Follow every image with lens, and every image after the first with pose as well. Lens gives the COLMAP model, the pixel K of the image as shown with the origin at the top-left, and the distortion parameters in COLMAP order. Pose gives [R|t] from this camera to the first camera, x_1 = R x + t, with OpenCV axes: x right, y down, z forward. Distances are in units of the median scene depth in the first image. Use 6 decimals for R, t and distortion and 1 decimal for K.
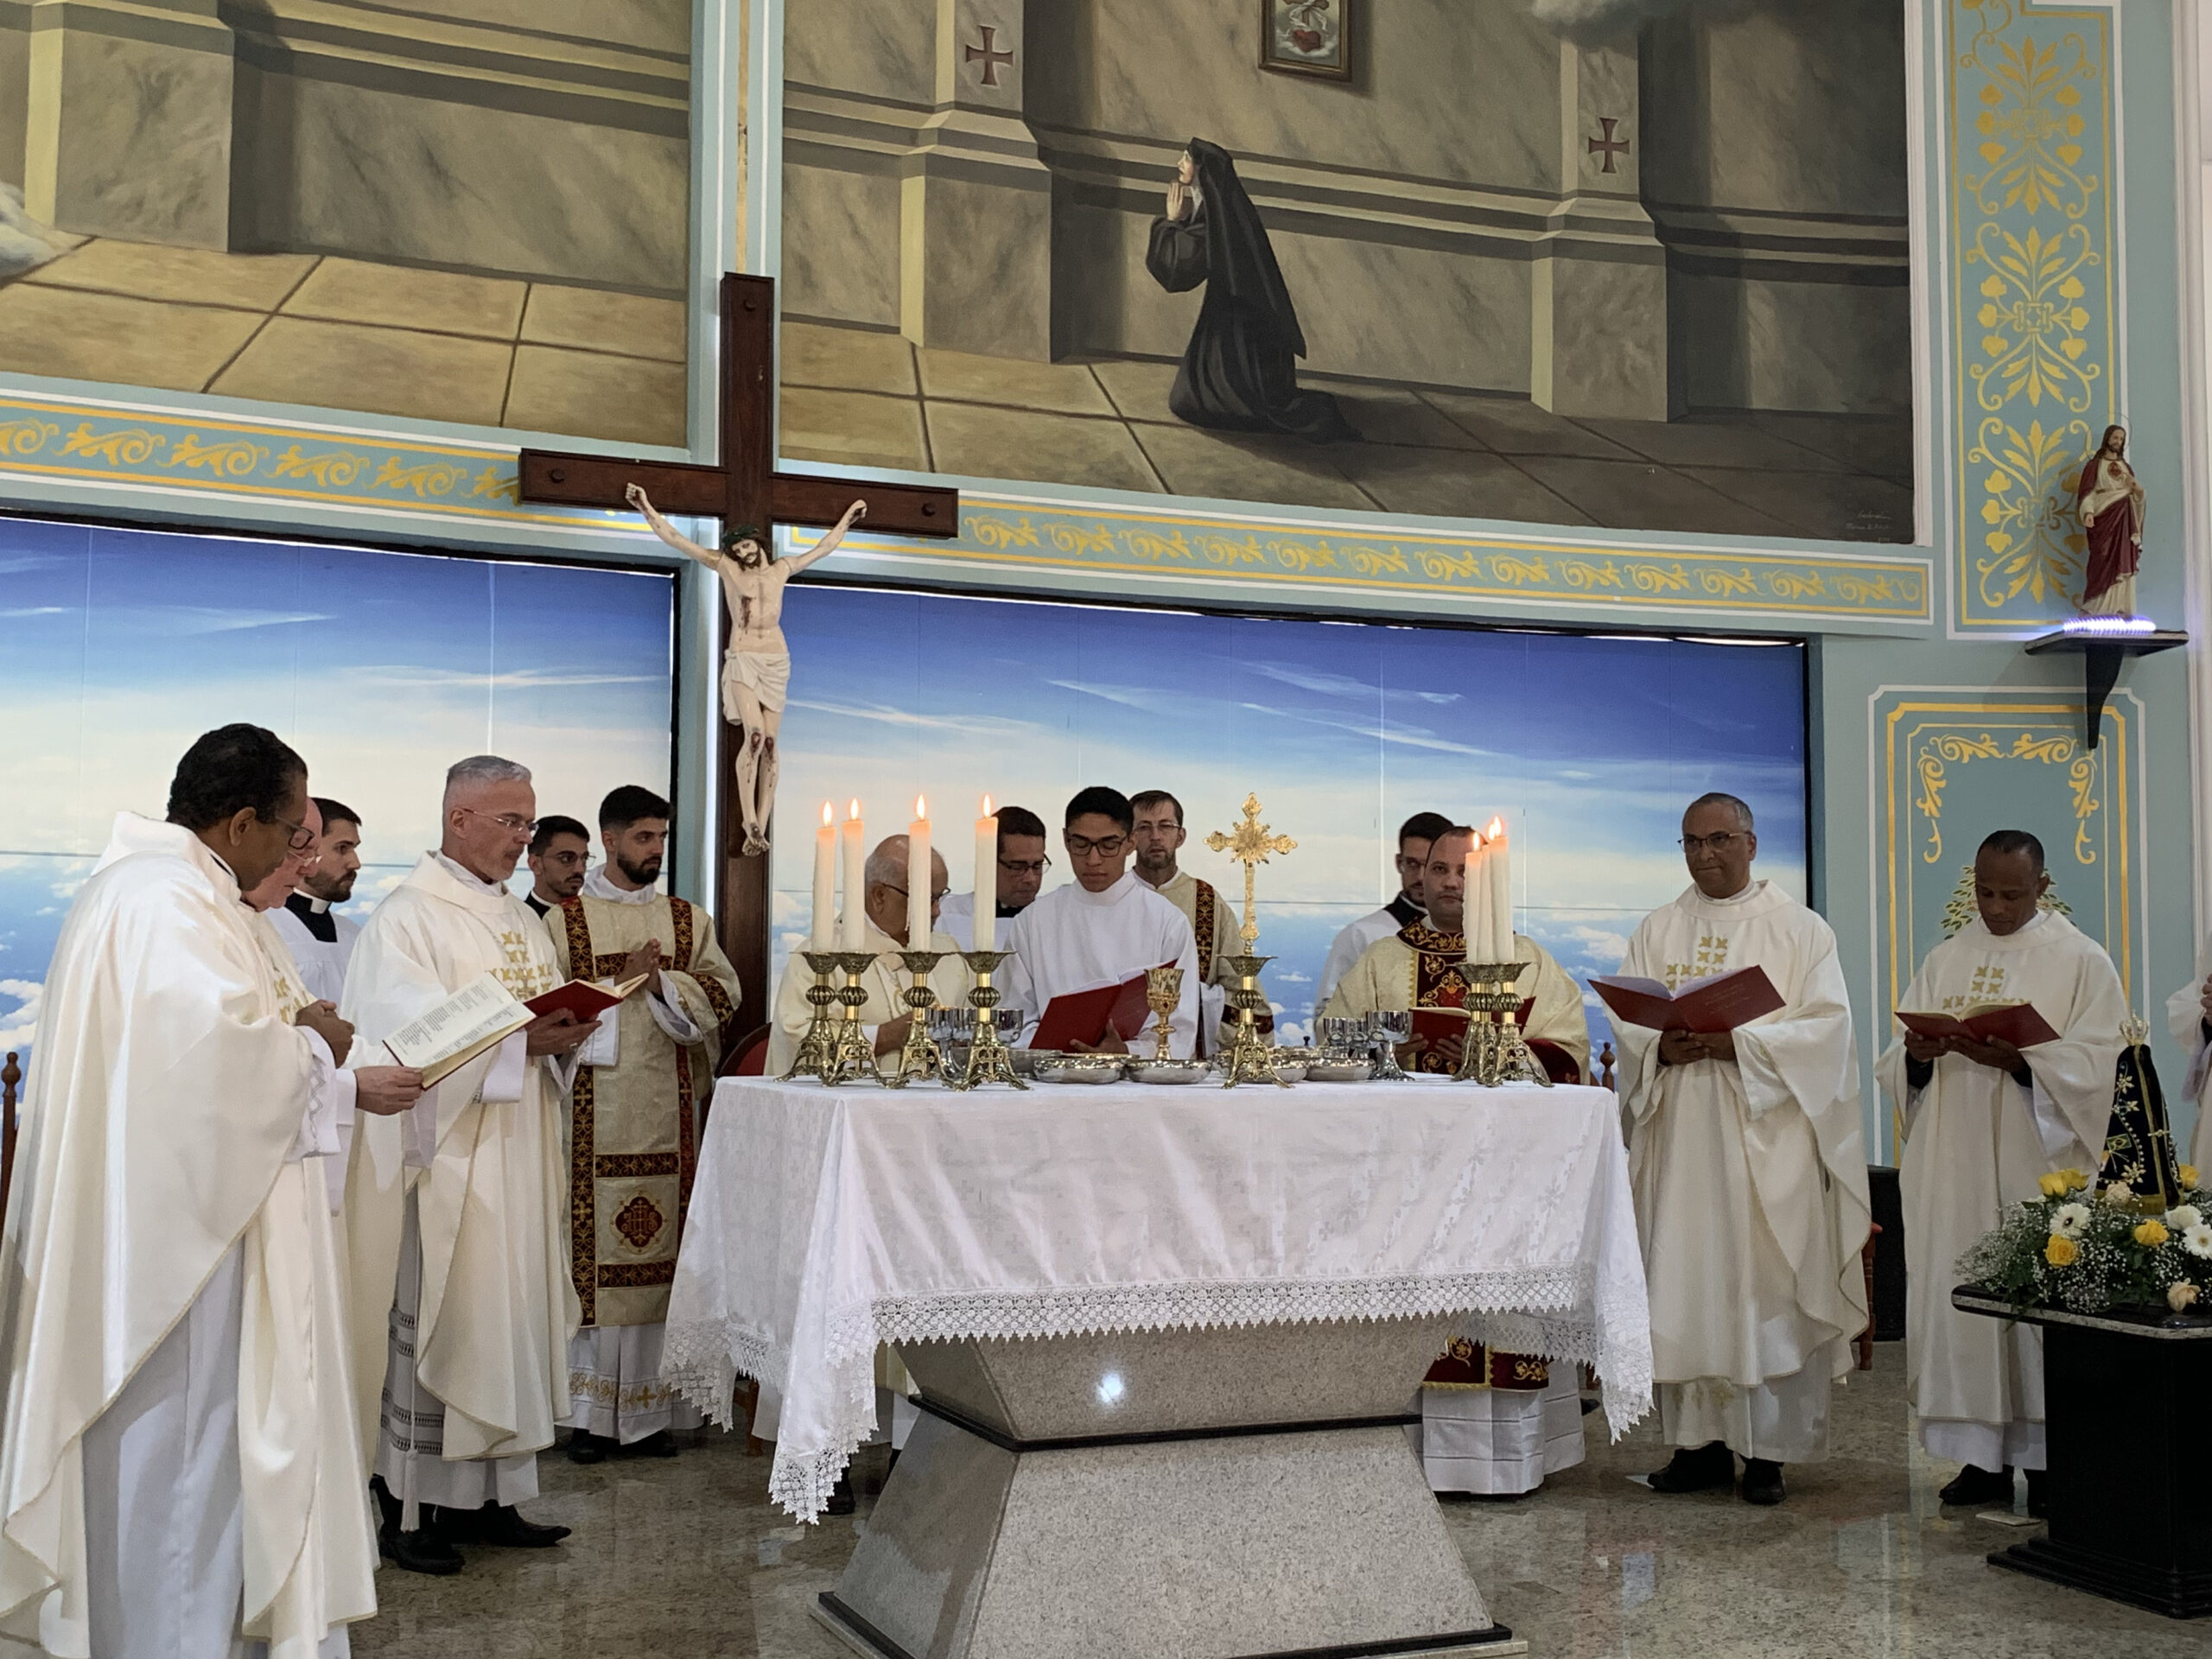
lens RADIAL K [[2428.8, 0, 1093.9], [0, 2428.8, 808.2], [0, 0, 1]] dist [0.161325, -0.488053]
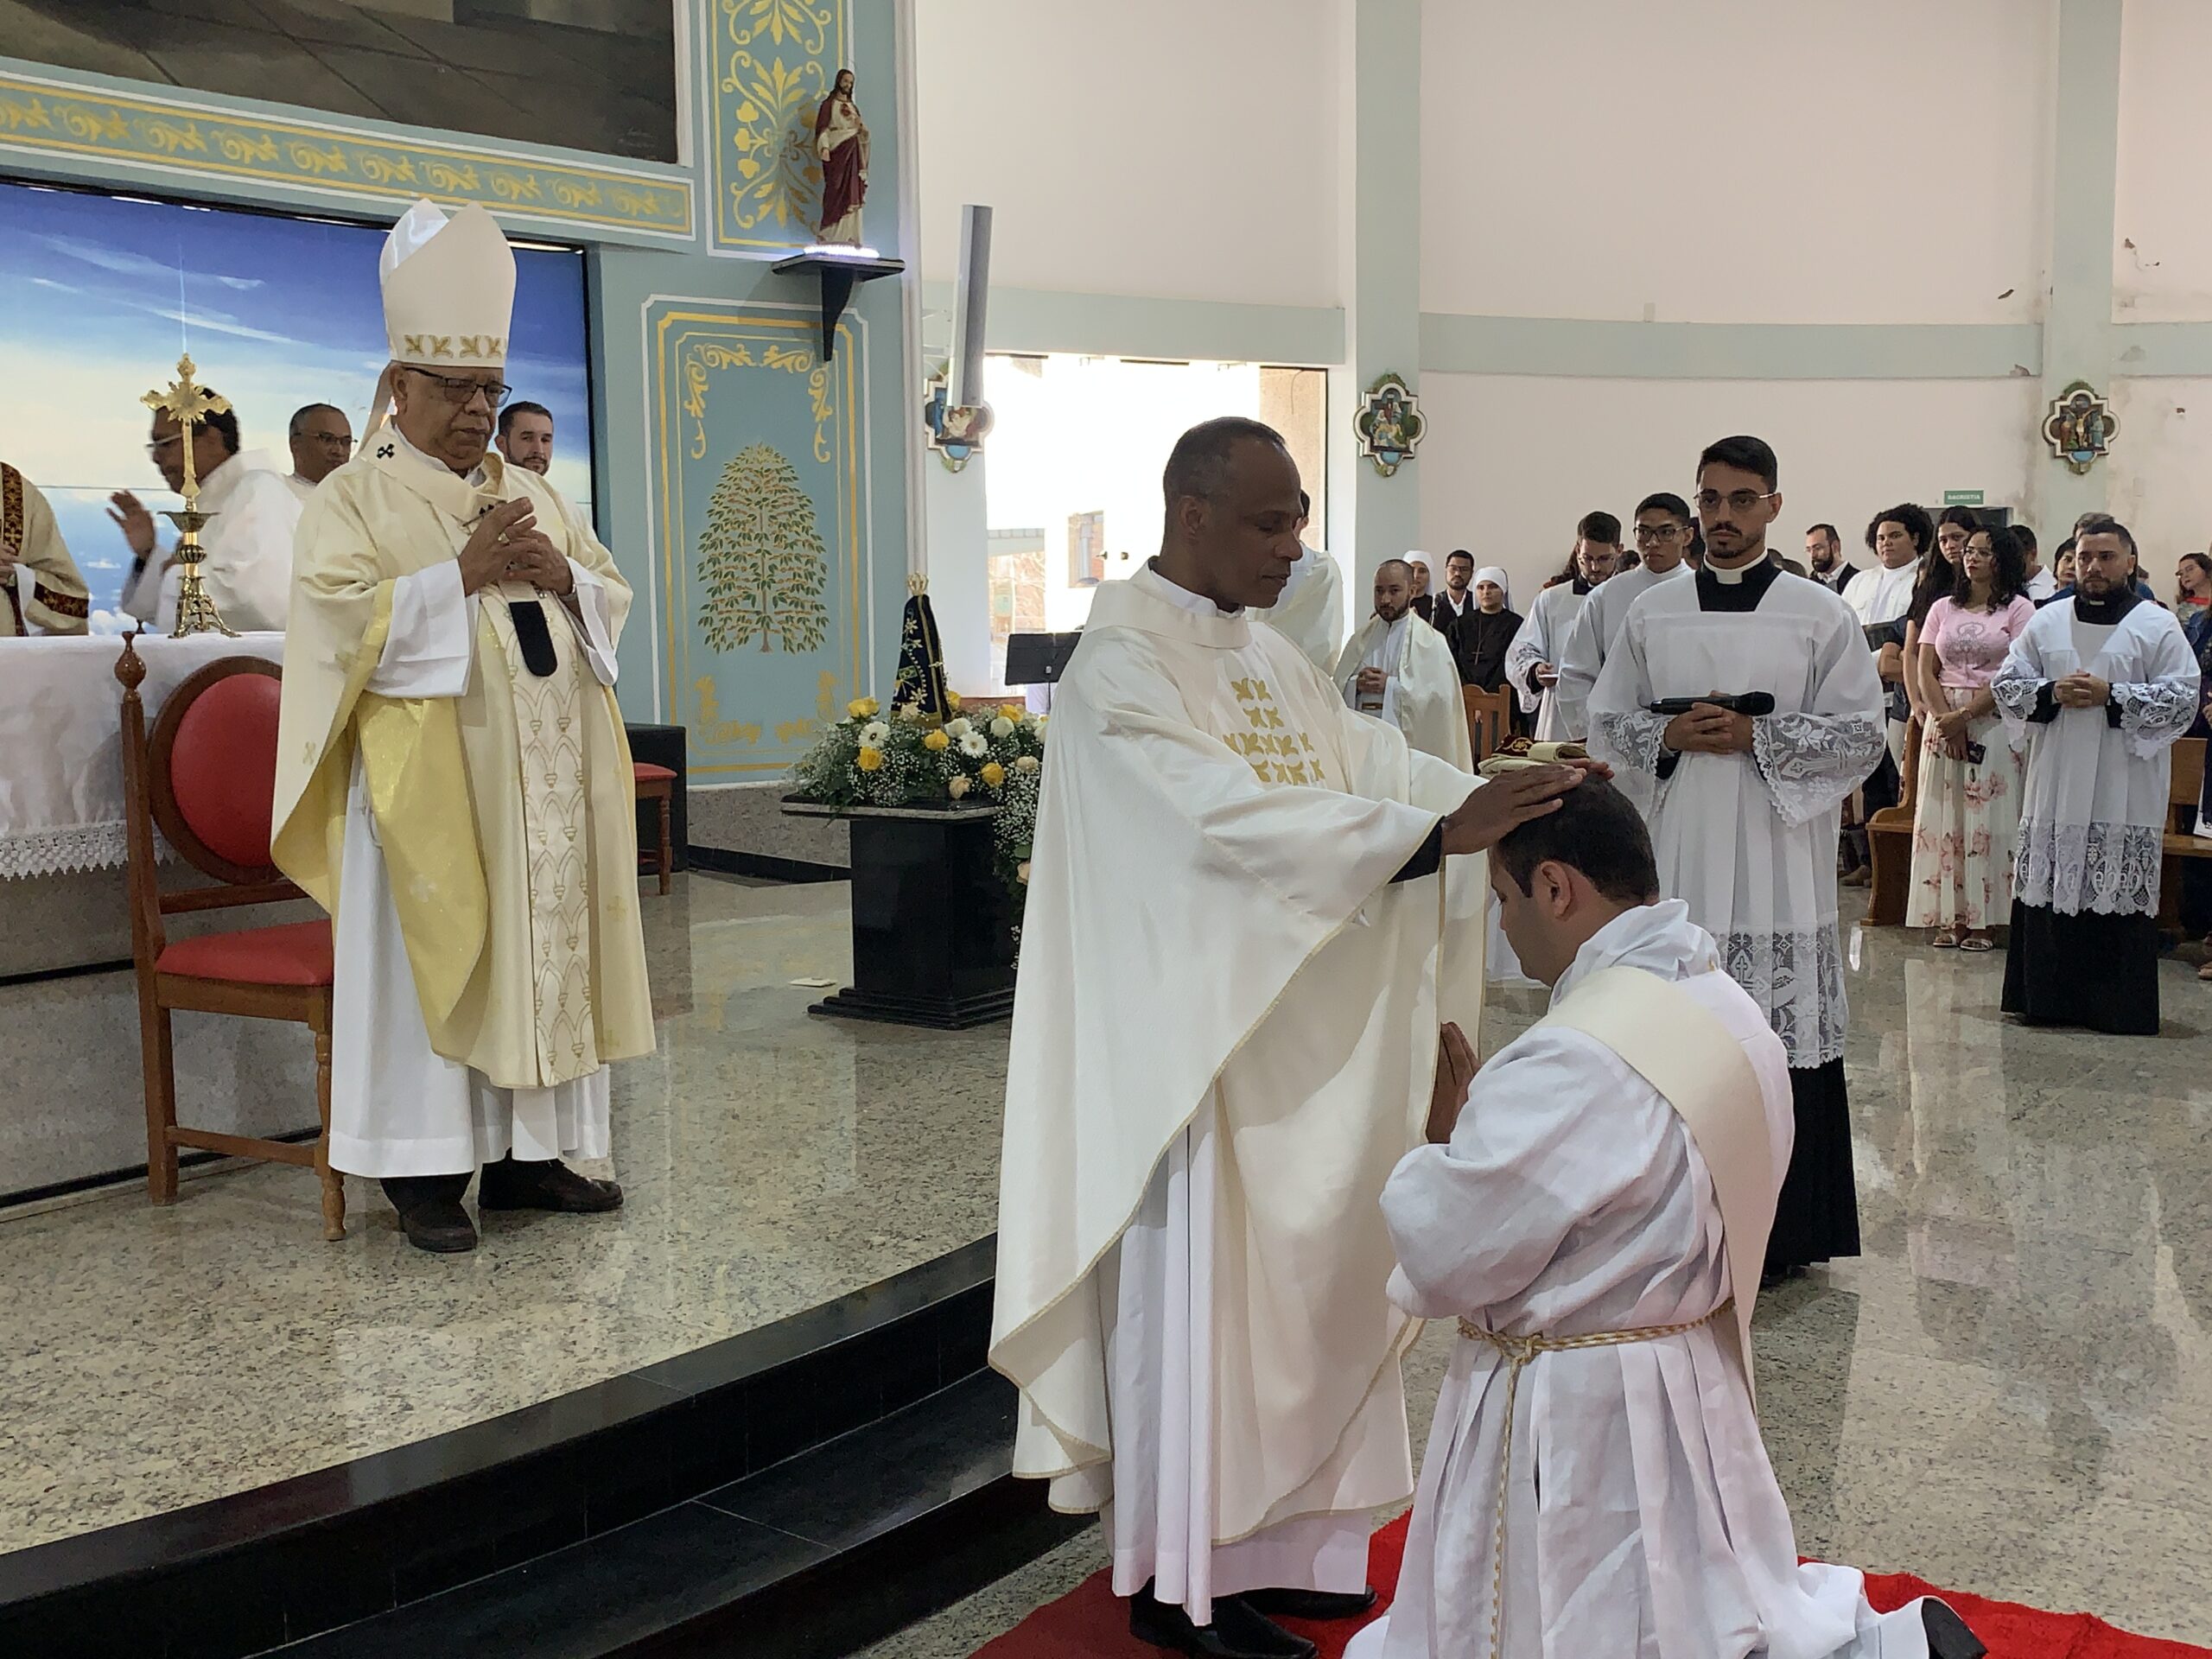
lens RADIAL K [[2345.8, 0, 1106.0], [0, 2345.8, 829.5], [0, 0, 1]] dist [0.146658, -0.396122]
pose [[0.858905, -0.066772, 0.507763, -0.063631], [-0.019578, 0.986458, 0.162839, 0.010296], [-0.511760, -0.149804, 0.845967, -0.044084]]
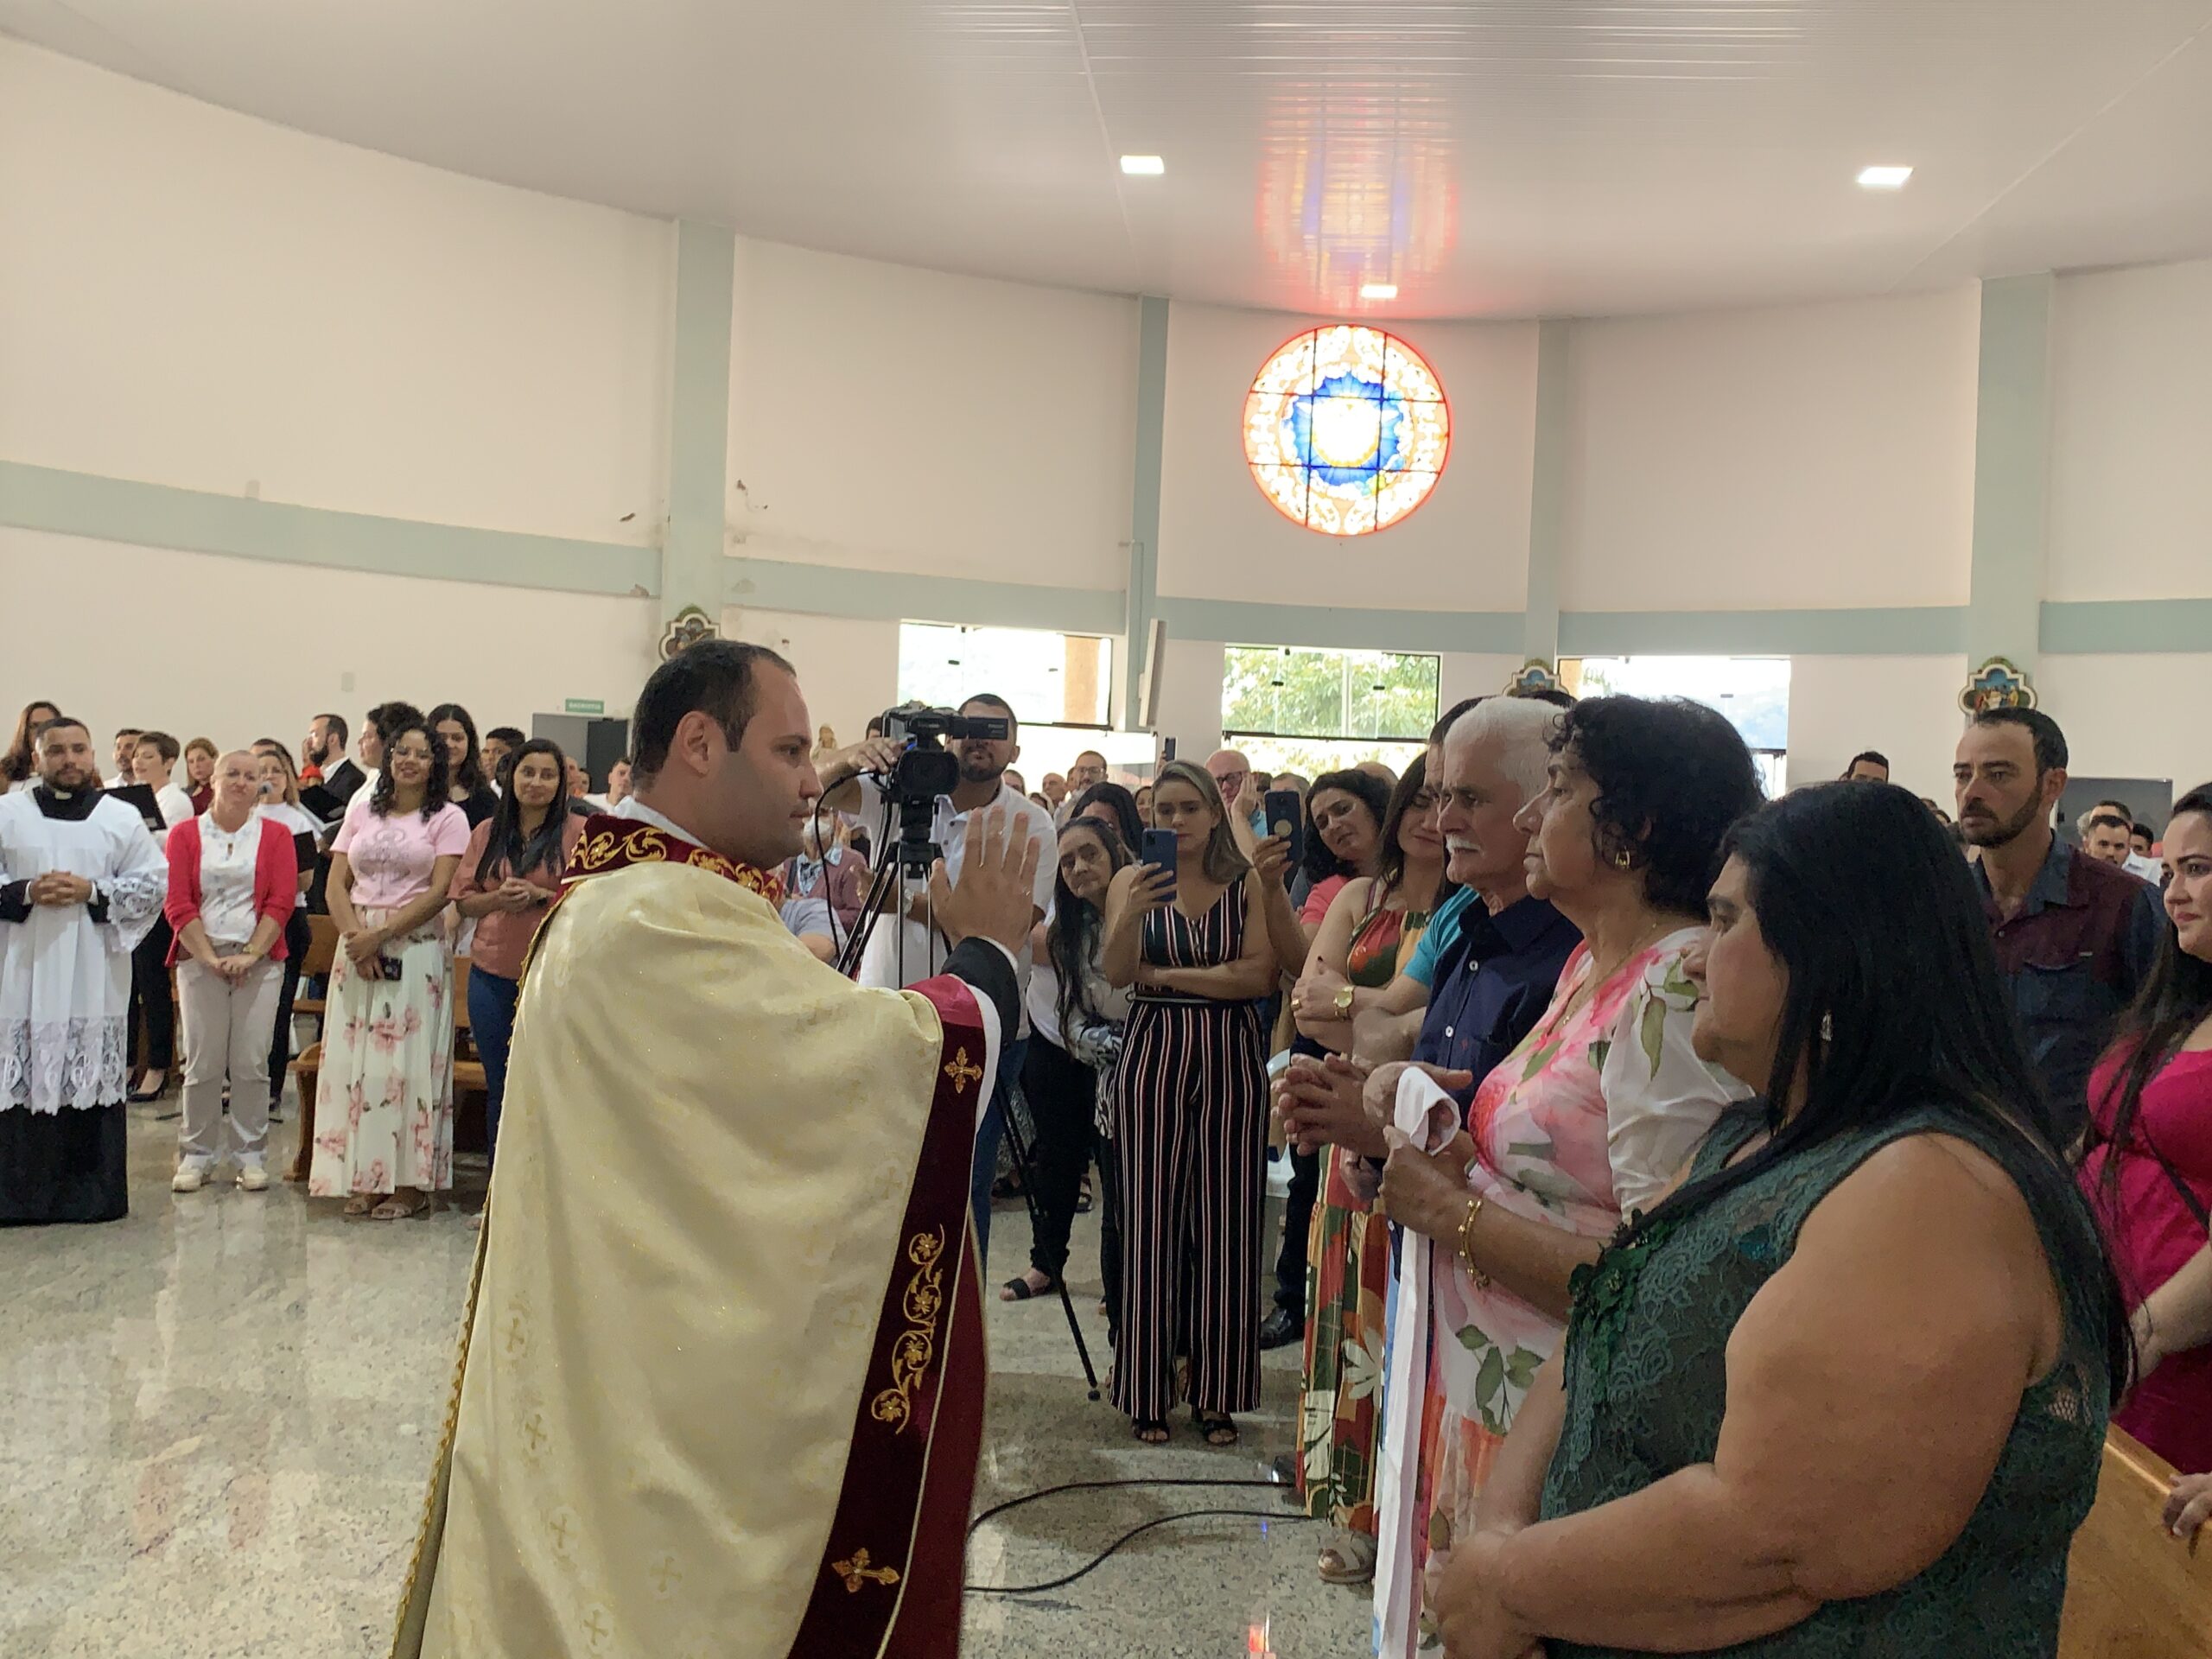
lens RADIAL K [[2090.2, 0, 1098.4], [0, 2090.2, 834.5], [0, 0, 1]] dist [0.083186, -0.185881]
pose [[0.489271, 0.000299, 0.872132, 0.192580], [-0.097526, 0.993747, 0.054372, 0.013889], [-0.866662, -0.111658, 0.486241, 0.022798]]
